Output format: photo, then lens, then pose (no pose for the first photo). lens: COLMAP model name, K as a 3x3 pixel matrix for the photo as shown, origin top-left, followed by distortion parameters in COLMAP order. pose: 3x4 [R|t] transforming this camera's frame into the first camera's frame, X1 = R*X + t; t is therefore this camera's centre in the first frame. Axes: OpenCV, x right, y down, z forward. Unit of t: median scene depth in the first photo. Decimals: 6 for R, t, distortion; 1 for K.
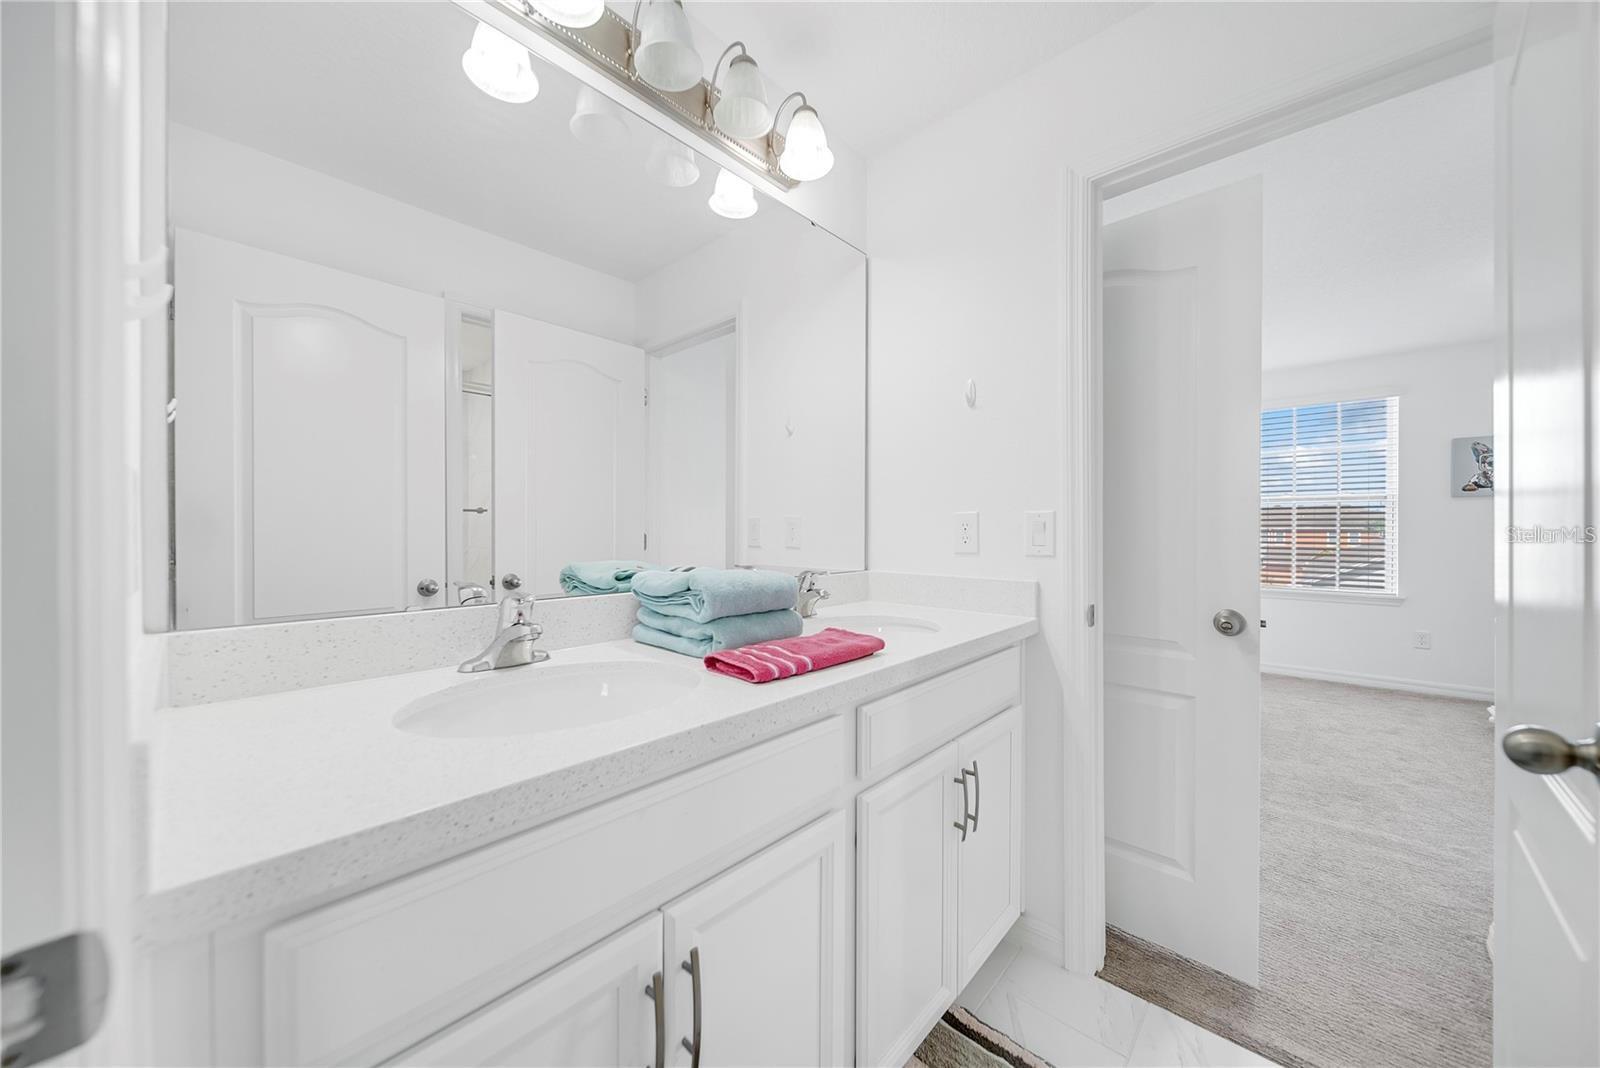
lens RADIAL K [[572.8, 0, 789.1], [0, 572.8, 536.0], [0, 0, 1]] dist [-0.002292, -0.000073]
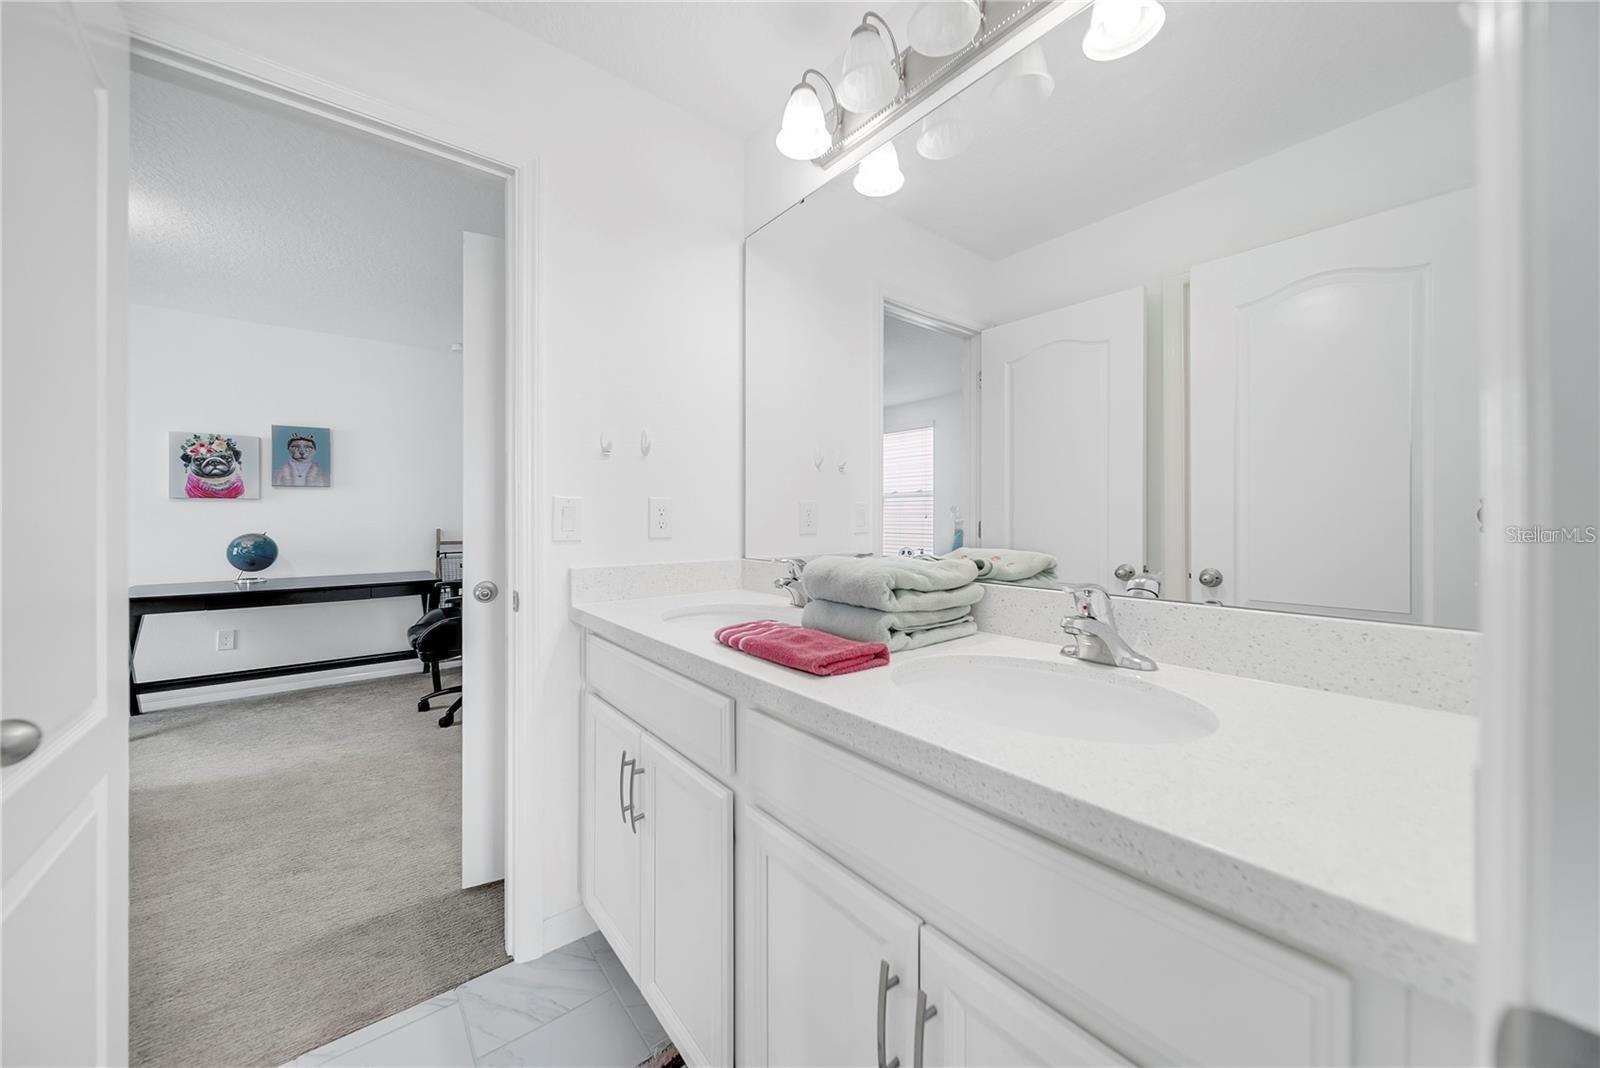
lens RADIAL K [[572.8, 0, 789.2], [0, 572.8, 530.7], [0, 0, 1]] dist [-0.002292, -0.000073]
pose [[-0.163232, 0.015420, -0.986467, 0.557687], [-0.005129, 0.999851, 0.016478, -0.000569], [0.986574, 0.007749, -0.163128, 0.665703]]
